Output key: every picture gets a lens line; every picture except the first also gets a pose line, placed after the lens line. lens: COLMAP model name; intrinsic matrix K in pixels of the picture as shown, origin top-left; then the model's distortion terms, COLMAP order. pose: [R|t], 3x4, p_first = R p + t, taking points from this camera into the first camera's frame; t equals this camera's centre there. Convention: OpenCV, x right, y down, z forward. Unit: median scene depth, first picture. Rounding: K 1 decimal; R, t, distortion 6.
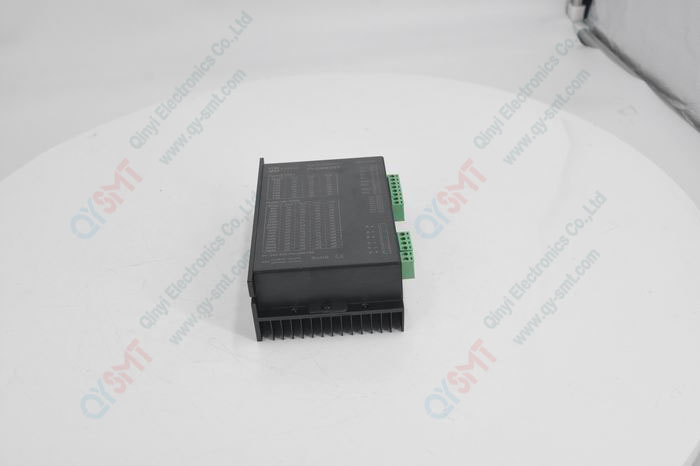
lens RADIAL K [[824.8, 0, 348.6], [0, 824.8, 233.5], [0, 0, 1]] dist [-0.002858, 0.000000]
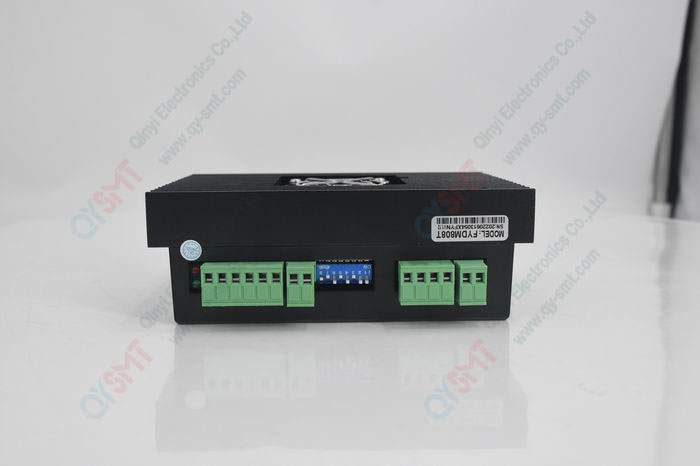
lens RADIAL K [[824.8, 0, 348.9], [0, 824.8, 233.1], [0, 0, 1]] dist [-0.002858, 0.000000]
pose [[1.000000, 0.000580, -0.000431, -0.417287], [-0.000581, 0.999997, -0.002514, 0.002166], [0.000429, 0.002514, 0.999997, 0.000218]]
